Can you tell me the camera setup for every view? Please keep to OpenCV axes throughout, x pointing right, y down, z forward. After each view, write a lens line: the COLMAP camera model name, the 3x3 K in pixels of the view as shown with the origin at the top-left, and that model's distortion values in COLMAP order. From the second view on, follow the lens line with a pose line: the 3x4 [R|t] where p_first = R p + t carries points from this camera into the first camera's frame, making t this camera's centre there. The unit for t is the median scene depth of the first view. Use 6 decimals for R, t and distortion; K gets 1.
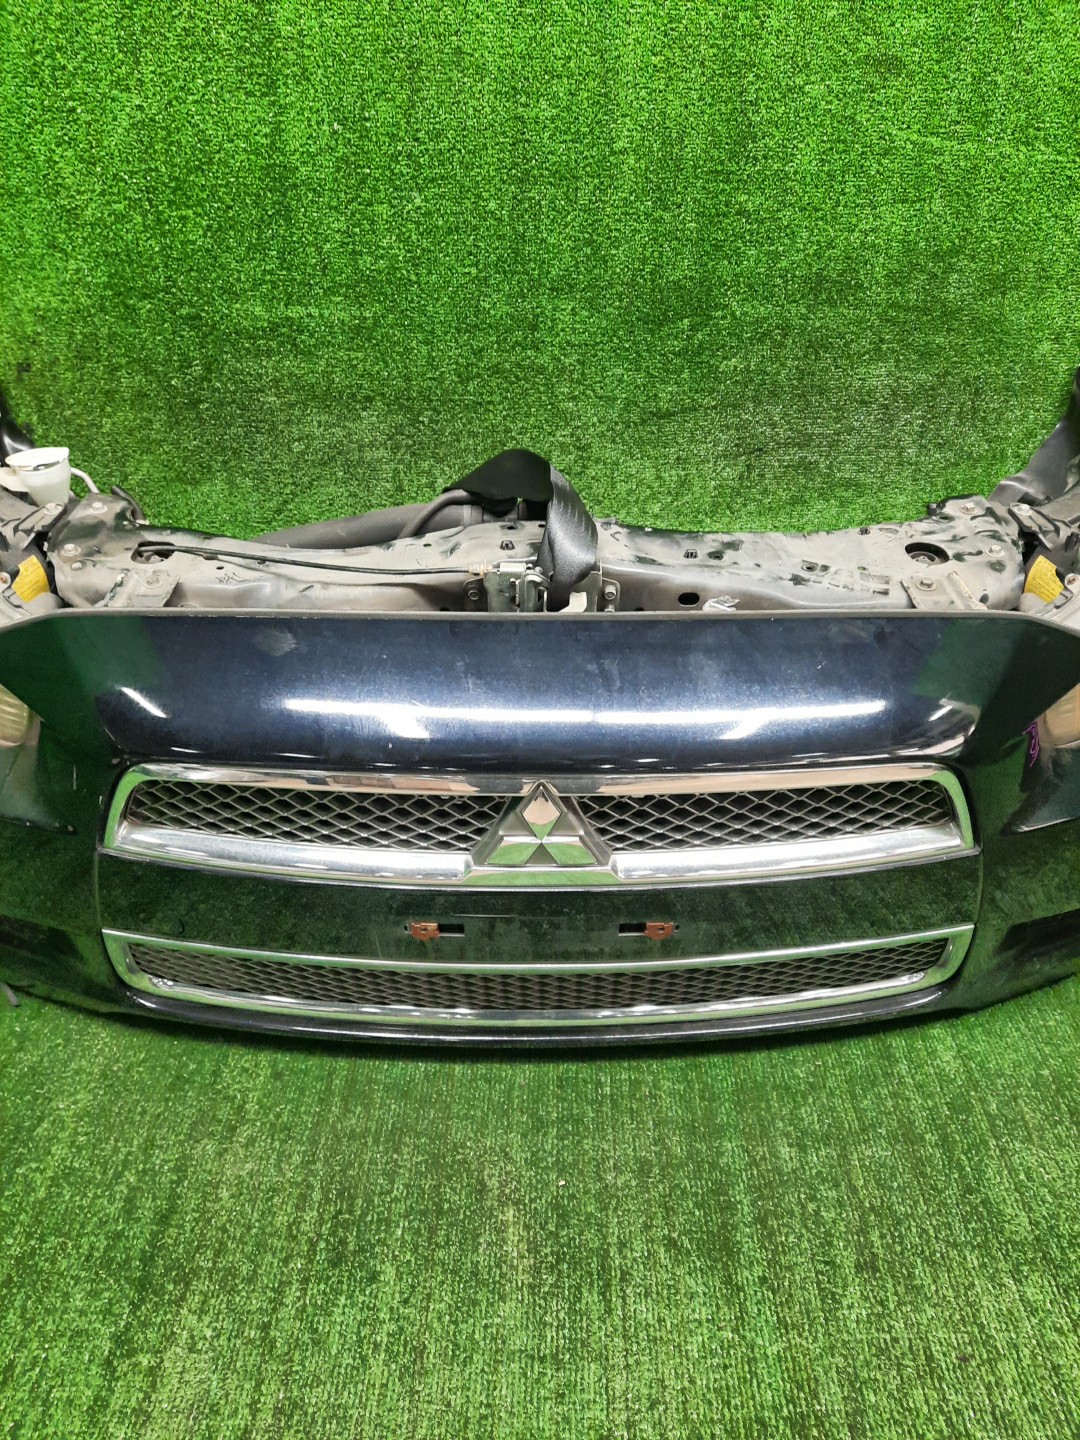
lens RADIAL K [[1052.1, 0, 541.9], [0, 1052.1, 727.8], [0, 0, 1]] dist [0.065718, -0.065895]
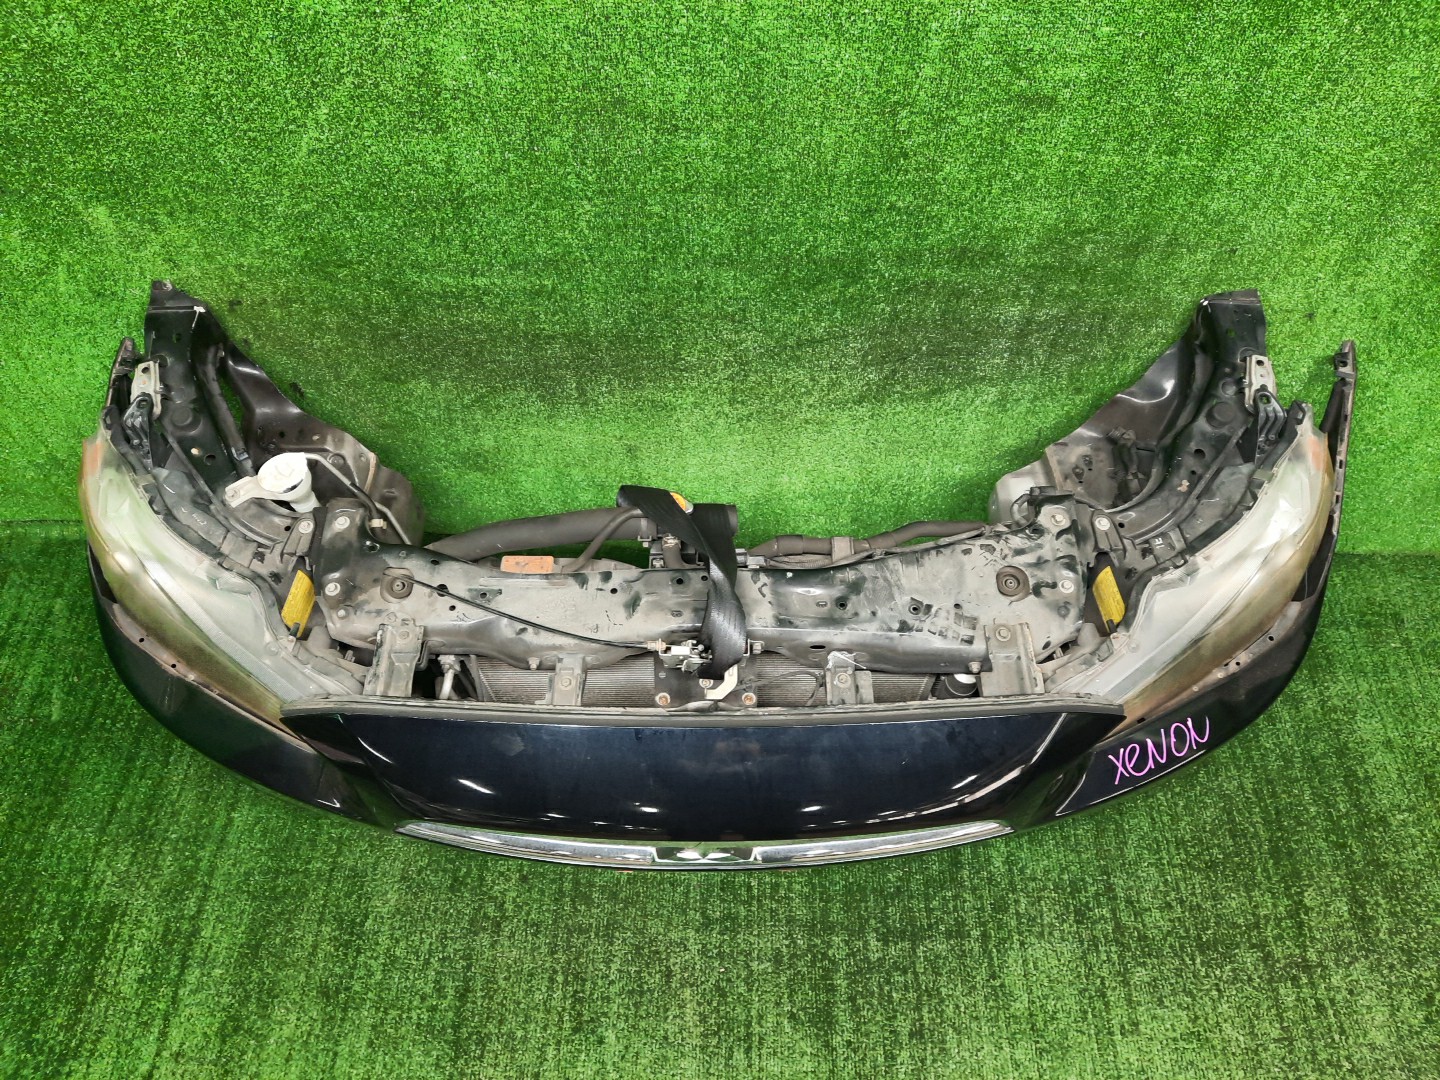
lens RADIAL K [[1041.3, 0, 713.3], [0, 1041.3, 536.5], [0, 0, 1]] dist [0.095225, -0.110646]
pose [[0.999909, -0.001585, -0.013392, 0.026711], [0.006887, 0.913829, 0.406040, -0.721821], [0.011595, -0.406095, 0.913757, -0.111726]]
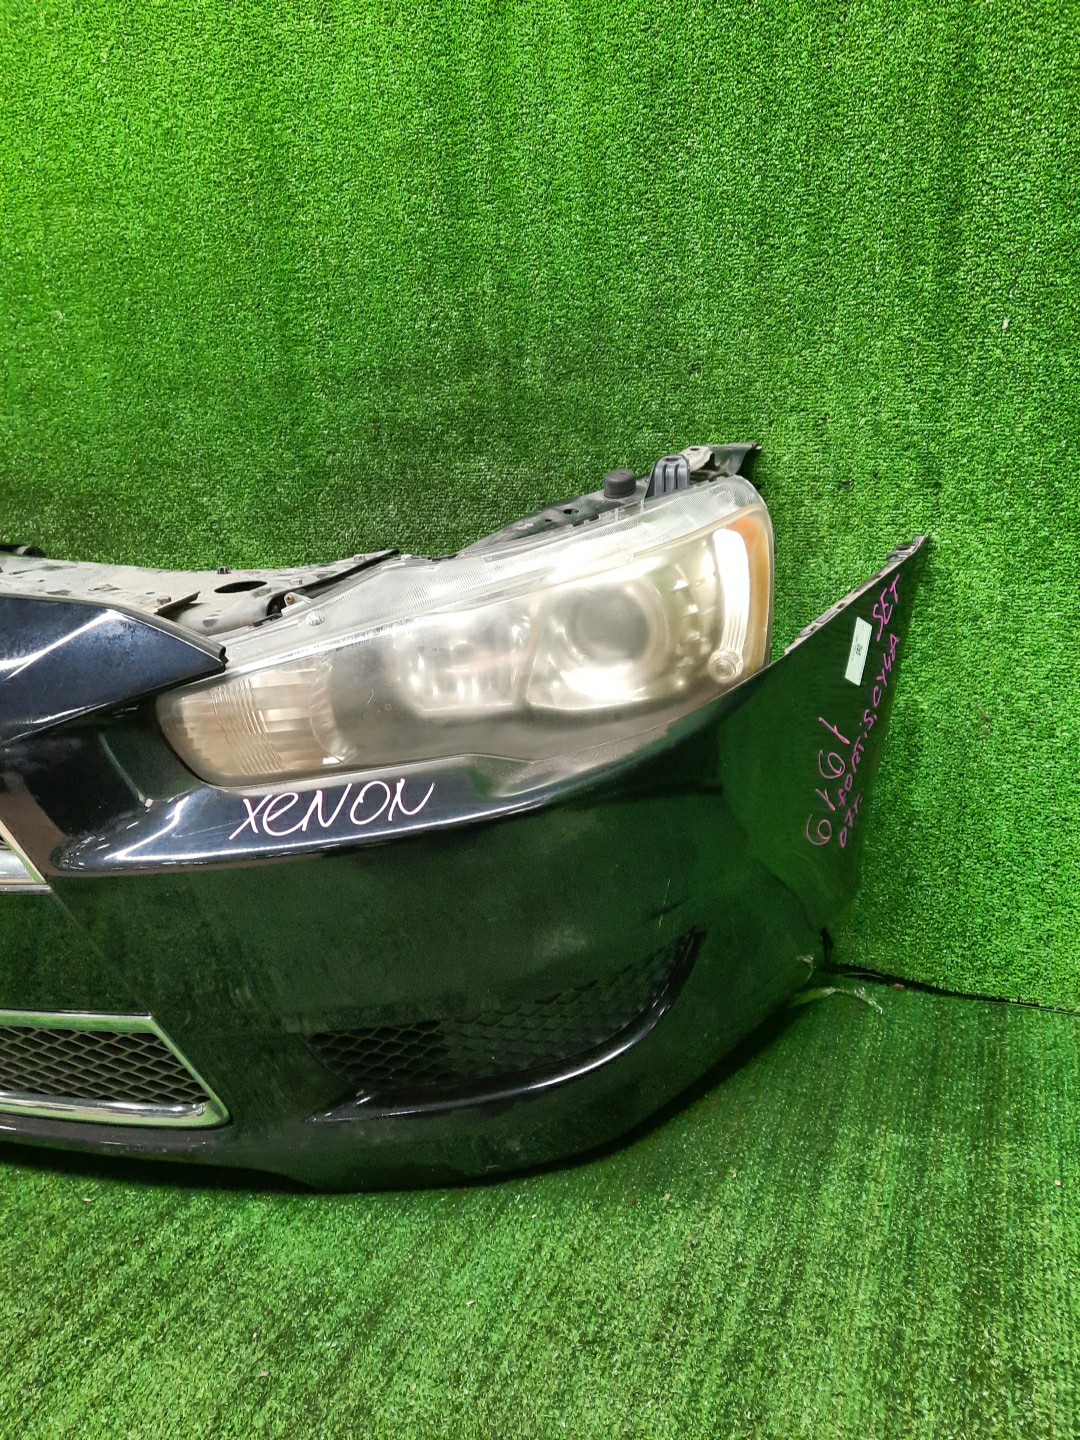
lens RADIAL K [[1041.3, 0, 540.7], [0, 1041.3, 724.7], [0, 0, 1]] dist [0.095225, -0.110646]
pose [[0.923884, 0.068475, -0.376496, 0.938197], [-0.162720, 0.960779, -0.224558, 0.103911], [0.346352, 0.268729, 0.898791, 0.327835]]
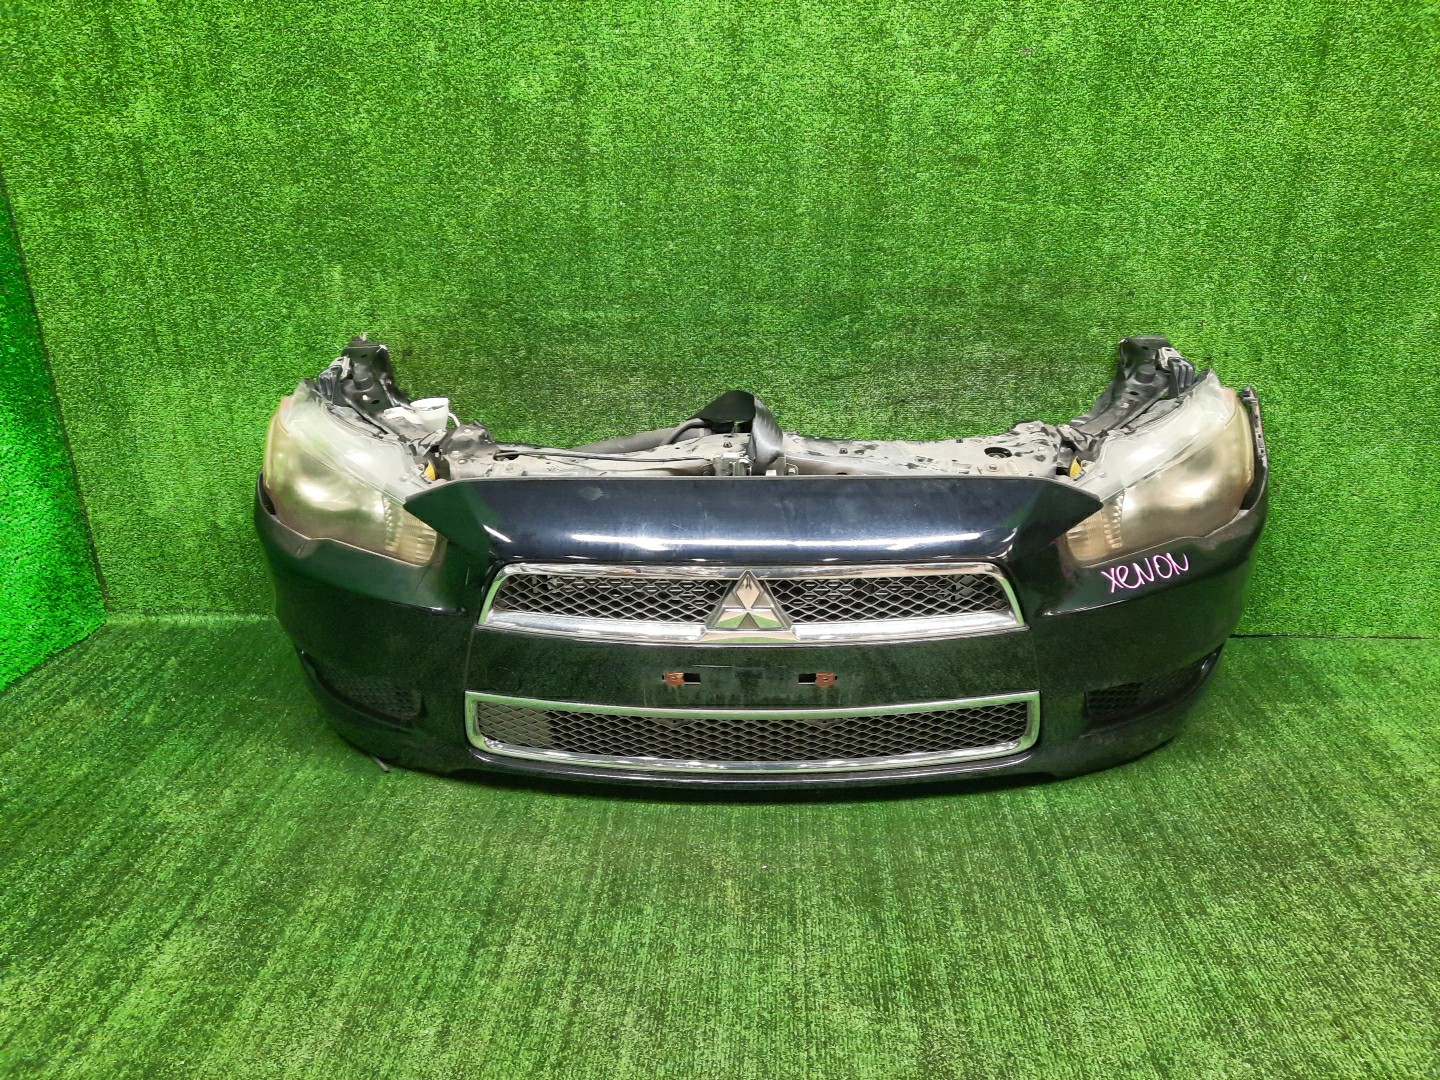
lens RADIAL K [[1041.3, 0, 713.3], [0, 1041.3, 536.5], [0, 0, 1]] dist [0.095225, -0.110646]
pose [[0.998963, -0.003994, -0.045364, 0.015767], [-0.004144, 0.984041, -0.177895, 0.231809], [0.045350, 0.177899, 0.983003, -0.506552]]
